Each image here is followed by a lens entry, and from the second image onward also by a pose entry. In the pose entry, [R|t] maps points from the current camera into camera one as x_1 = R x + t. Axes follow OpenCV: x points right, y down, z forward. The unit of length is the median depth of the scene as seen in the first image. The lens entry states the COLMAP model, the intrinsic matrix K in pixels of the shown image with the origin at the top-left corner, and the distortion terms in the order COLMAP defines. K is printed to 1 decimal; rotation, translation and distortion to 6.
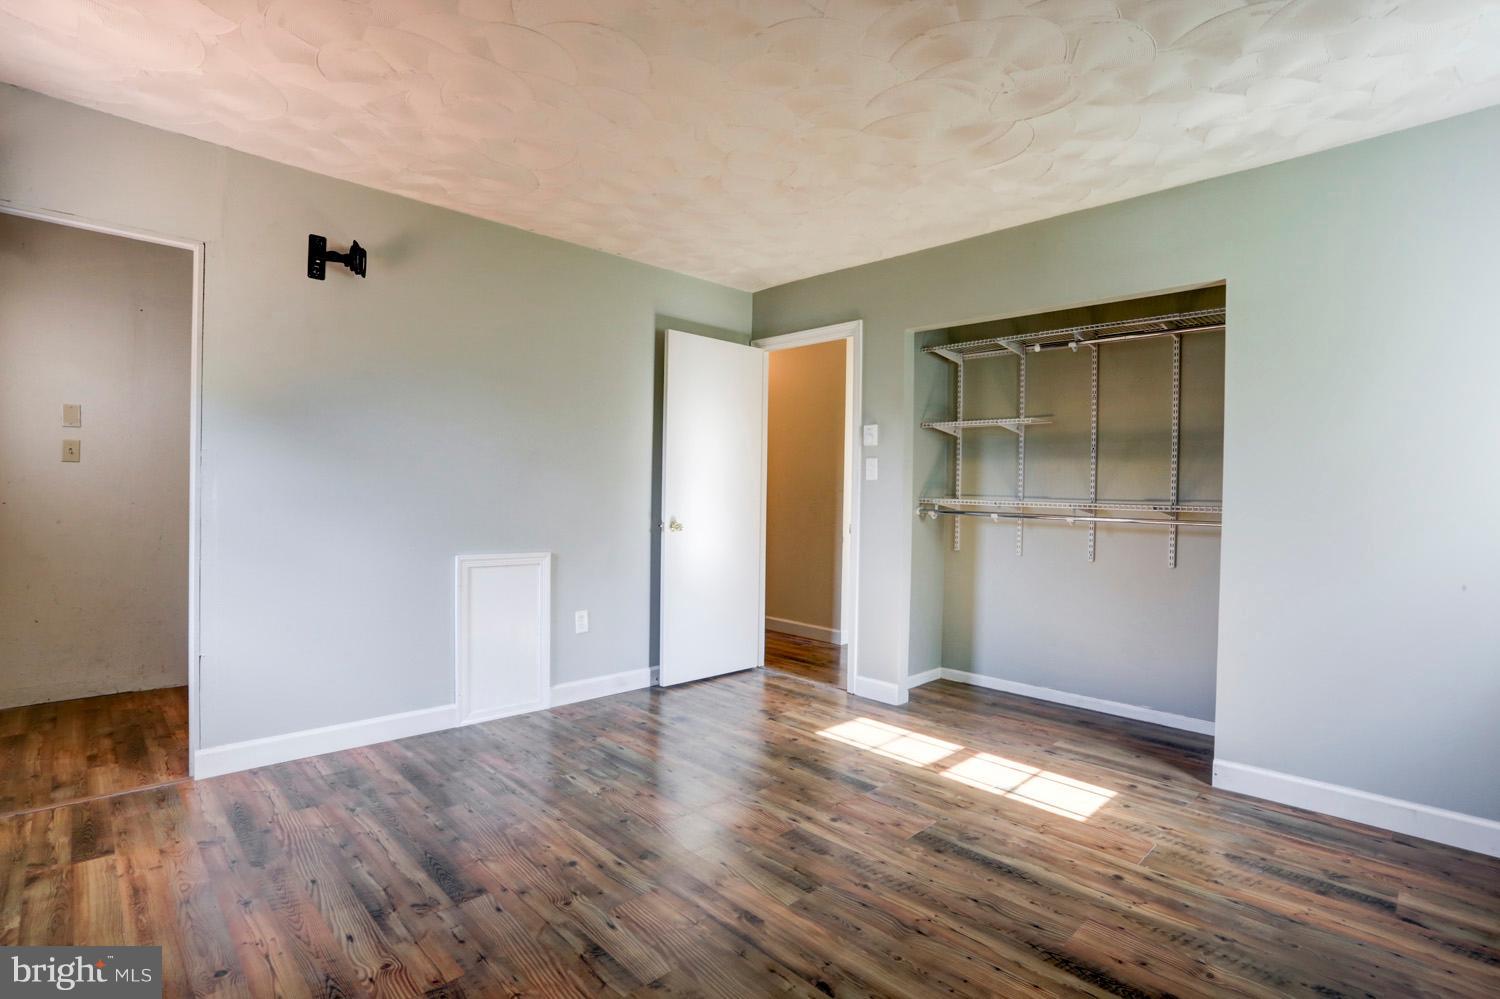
lens RADIAL K [[719.7, 0, 750.0], [0, 719.7, 499.5], [0, 0, 1]] dist [-0.078017, 0.031090]
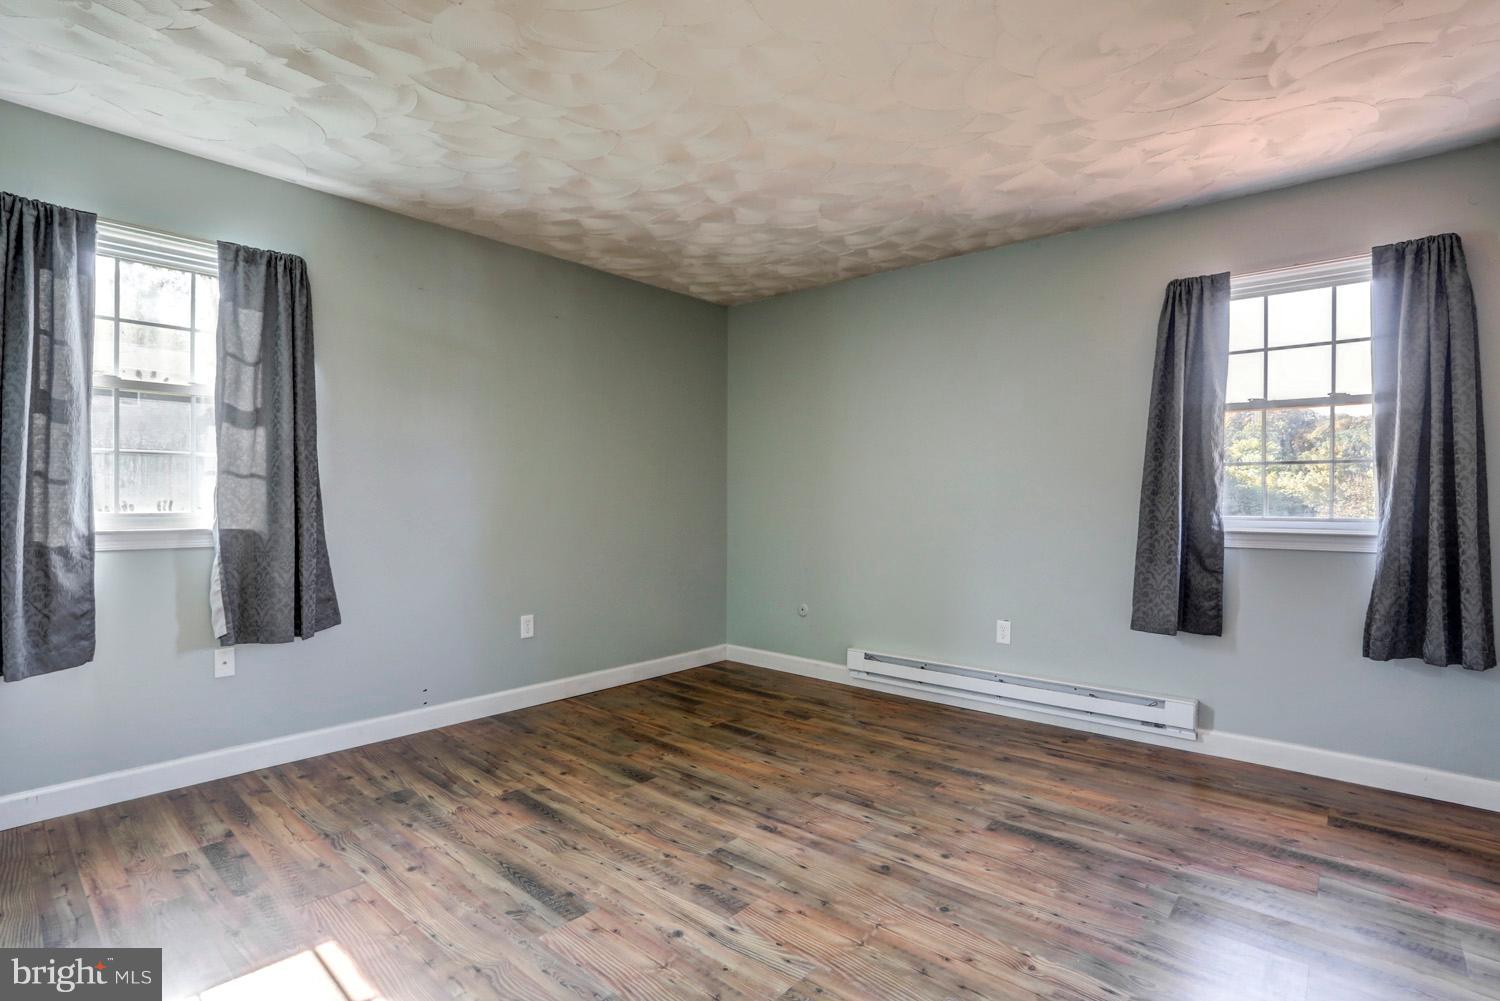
lens RADIAL K [[719.7, 0, 750.0], [0, 719.7, 500.5], [0, 0, 1]] dist [-0.078017, 0.031090]
pose [[-0.996801, -0.021537, -0.076961, 0.133972], [-0.022686, 0.999643, 0.014088, -0.017301], [0.076630, 0.015789, -0.996935, 2.111640]]
